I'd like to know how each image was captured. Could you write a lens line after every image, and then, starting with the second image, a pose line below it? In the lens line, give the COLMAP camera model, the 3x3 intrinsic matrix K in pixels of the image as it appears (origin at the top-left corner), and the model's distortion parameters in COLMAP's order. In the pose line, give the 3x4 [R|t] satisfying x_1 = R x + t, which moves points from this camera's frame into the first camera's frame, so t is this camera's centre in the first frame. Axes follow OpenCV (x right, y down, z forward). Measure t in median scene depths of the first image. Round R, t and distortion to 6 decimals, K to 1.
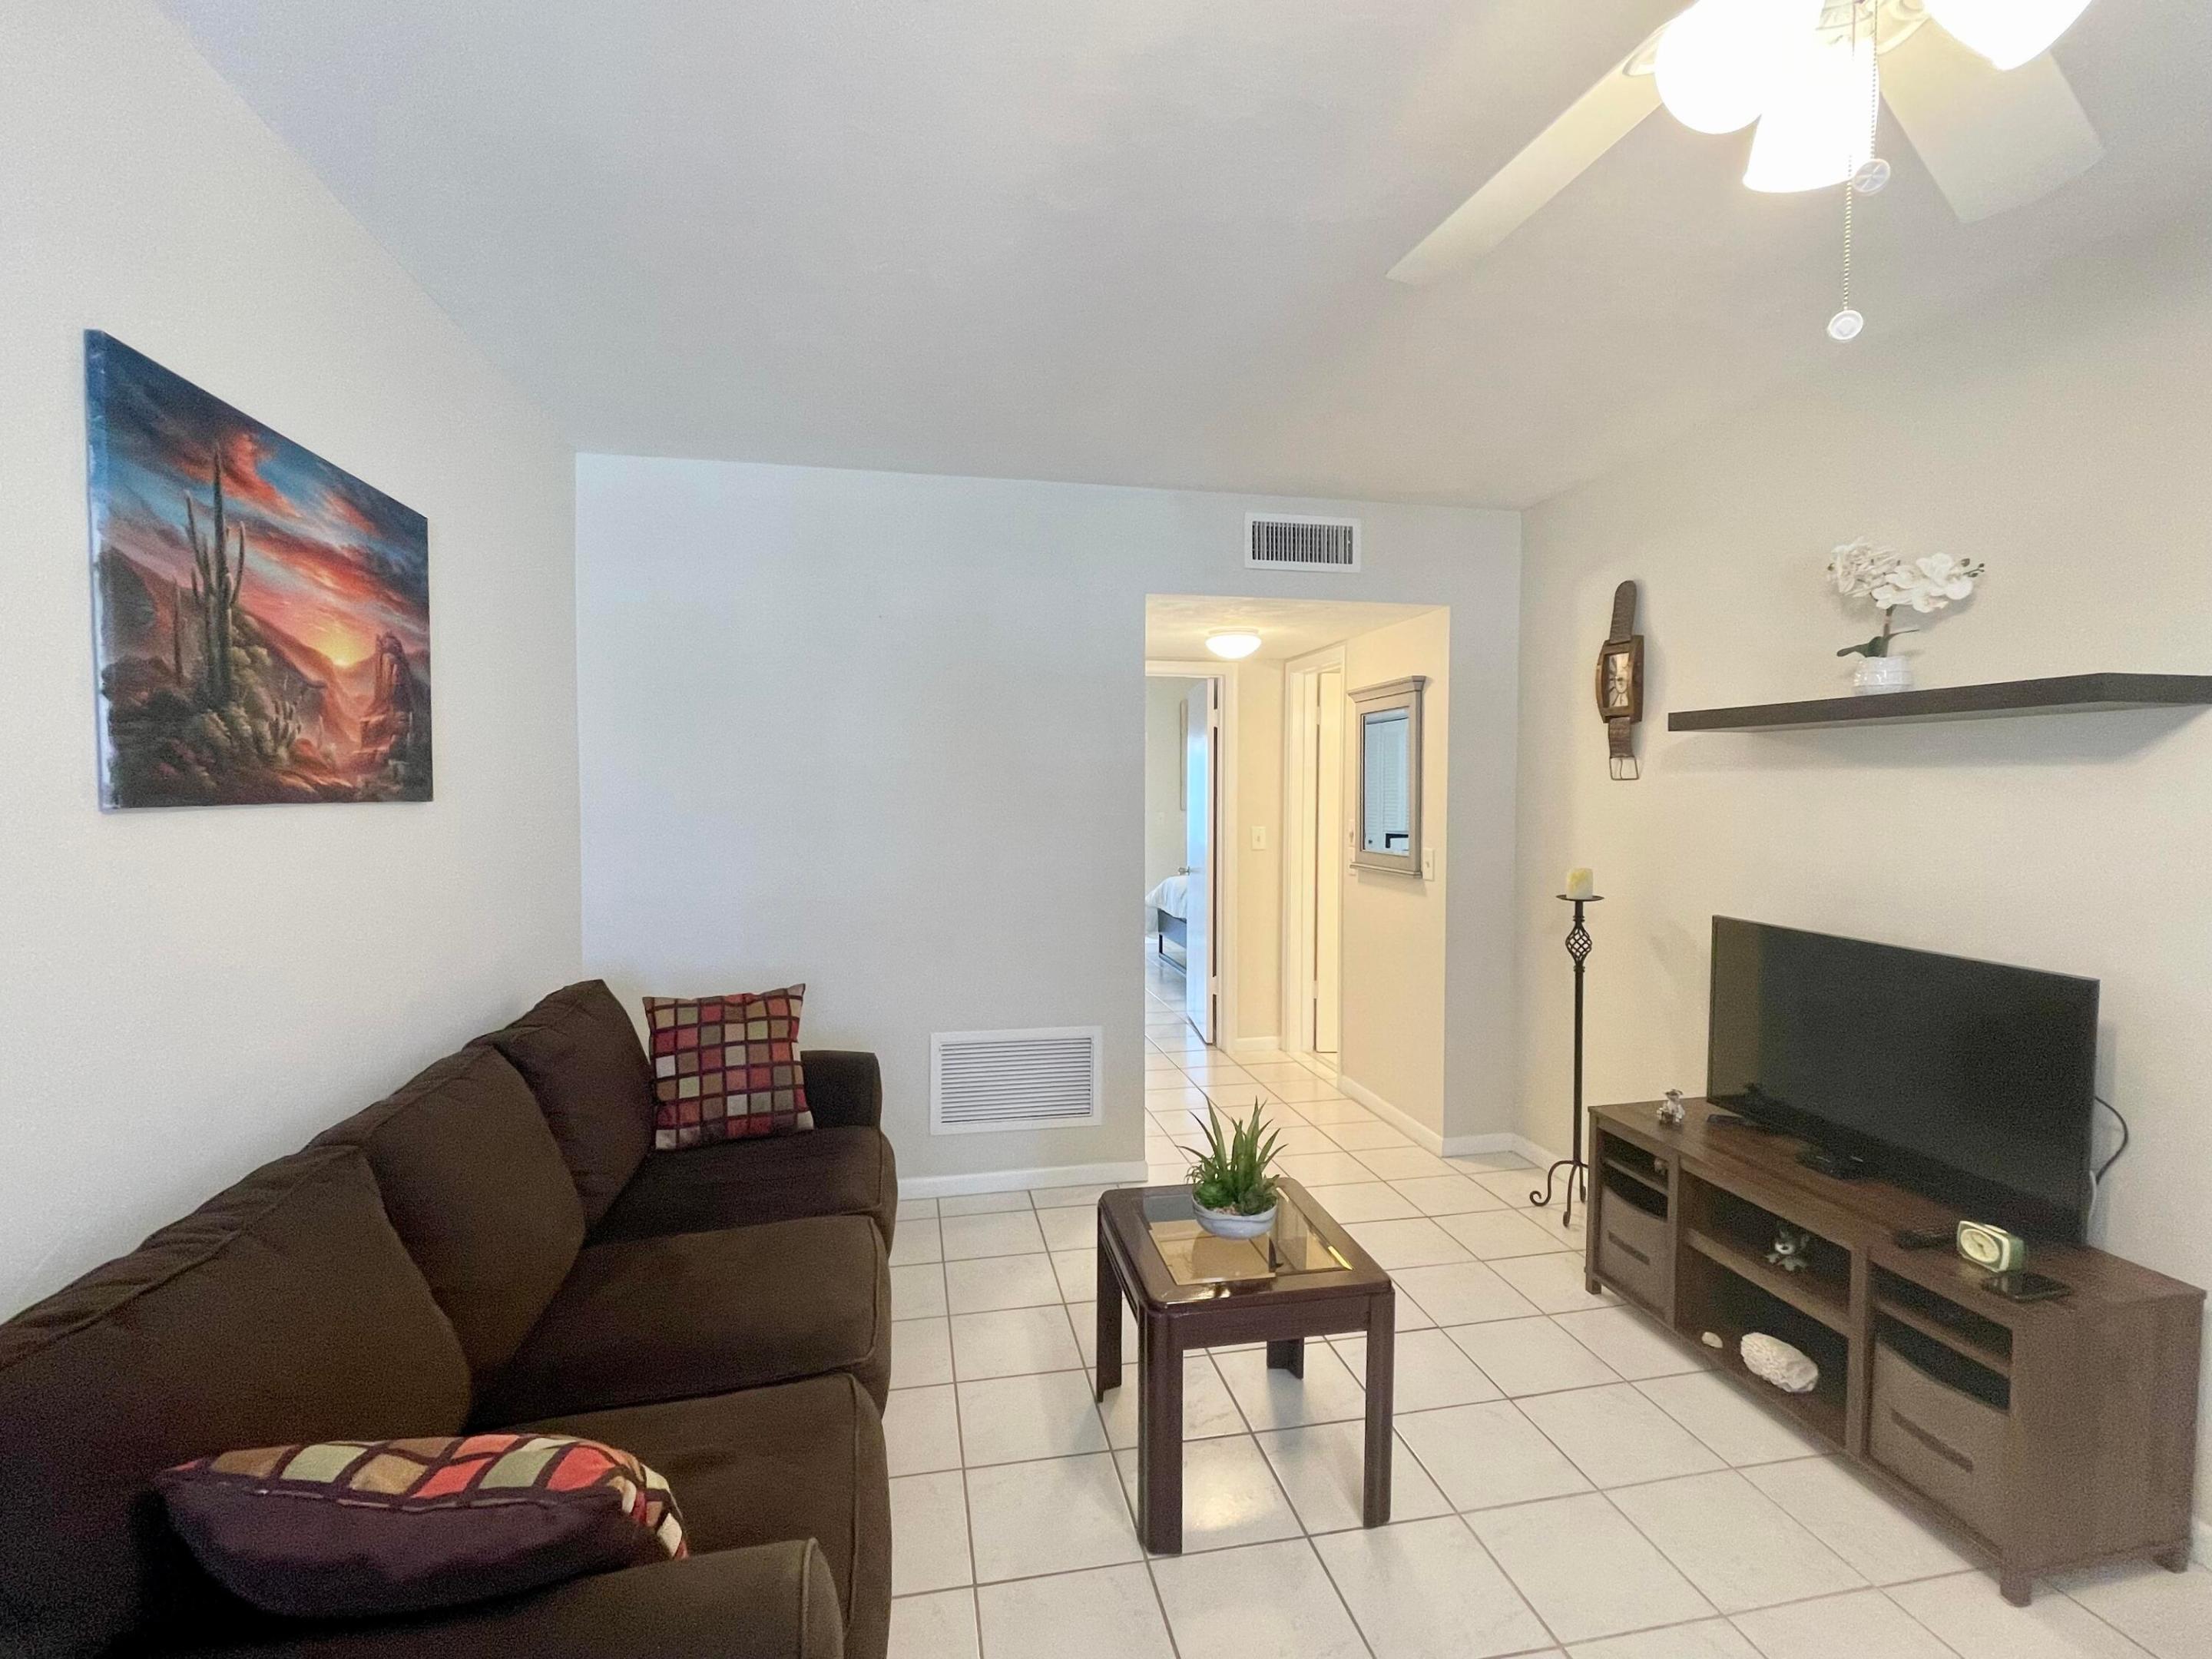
lens RADIAL K [[1026.2, 0, 1106.0], [0, 1026.2, 829.5], [0, 0, 1]] dist [-0.000080, 0.000022]
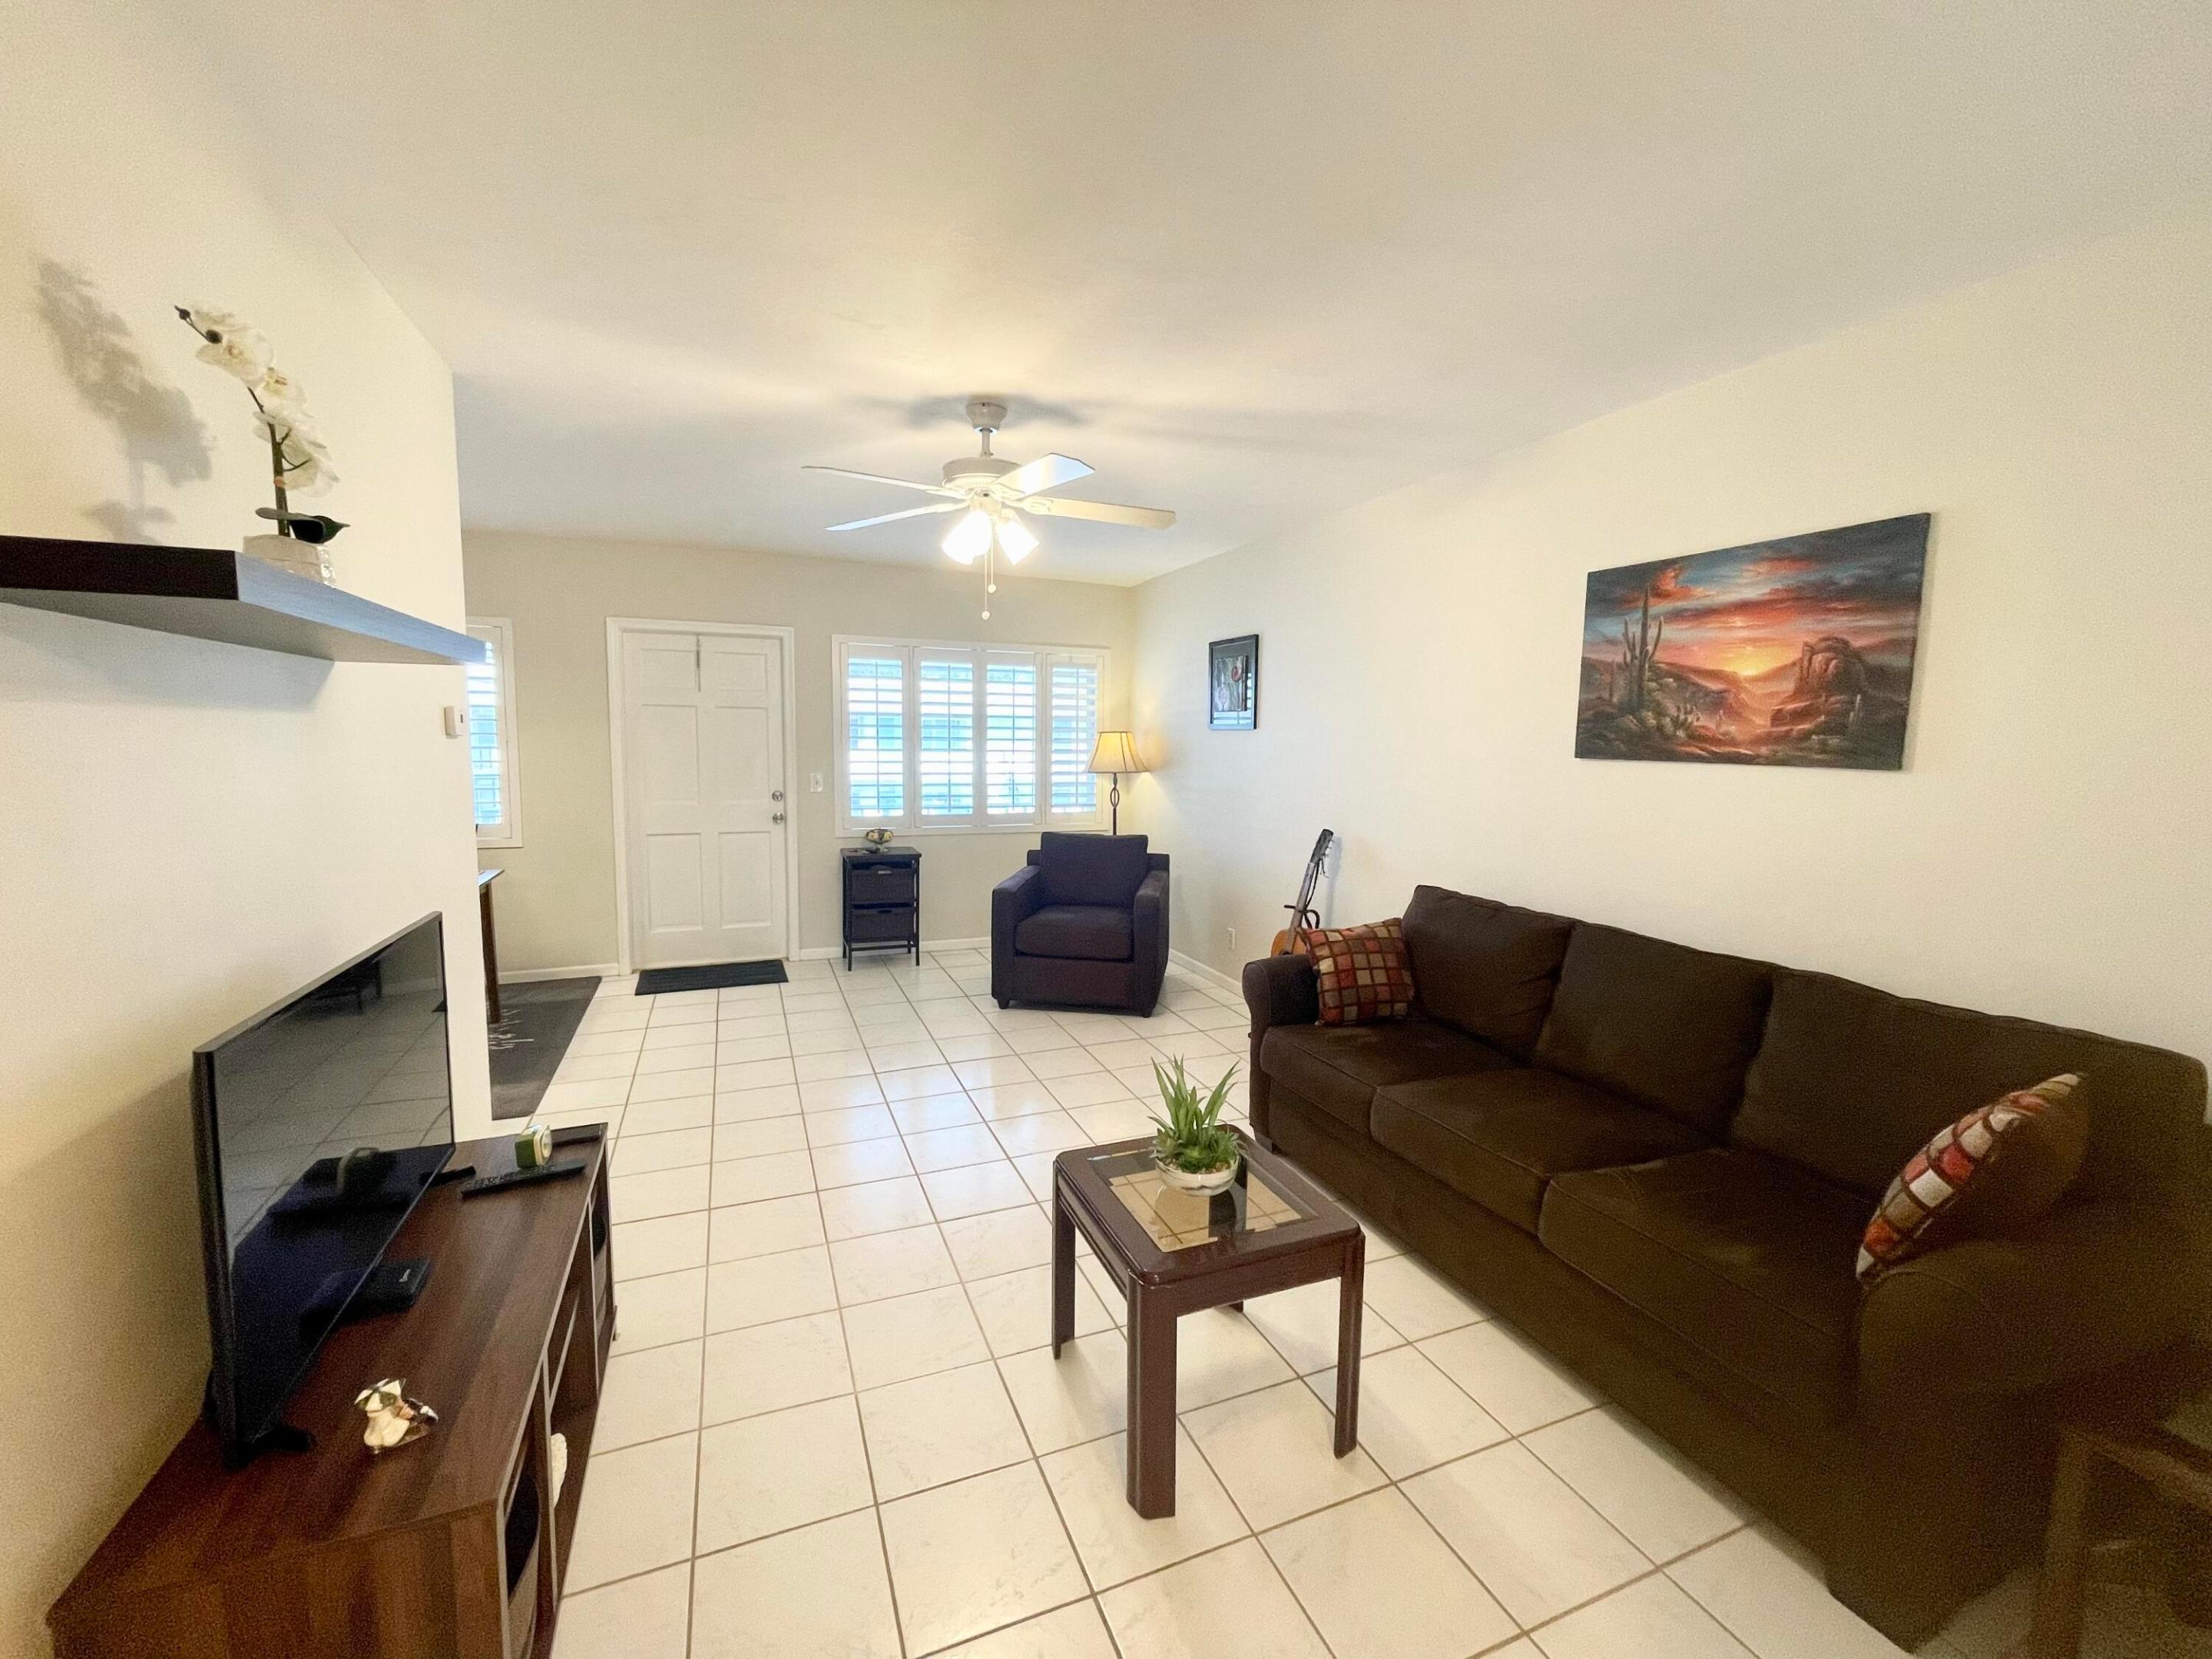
lens RADIAL K [[901.0, 0, 1108.6], [0, 901.0, 827.7], [0, 0, 1]] dist [0.000605, -0.000151]
pose [[-0.980807, 0.003092, -0.194958, 0.529468], [-0.025390, 0.989335, 0.143425, -0.119285], [0.193323, 0.145622, -0.970268, 2.509425]]
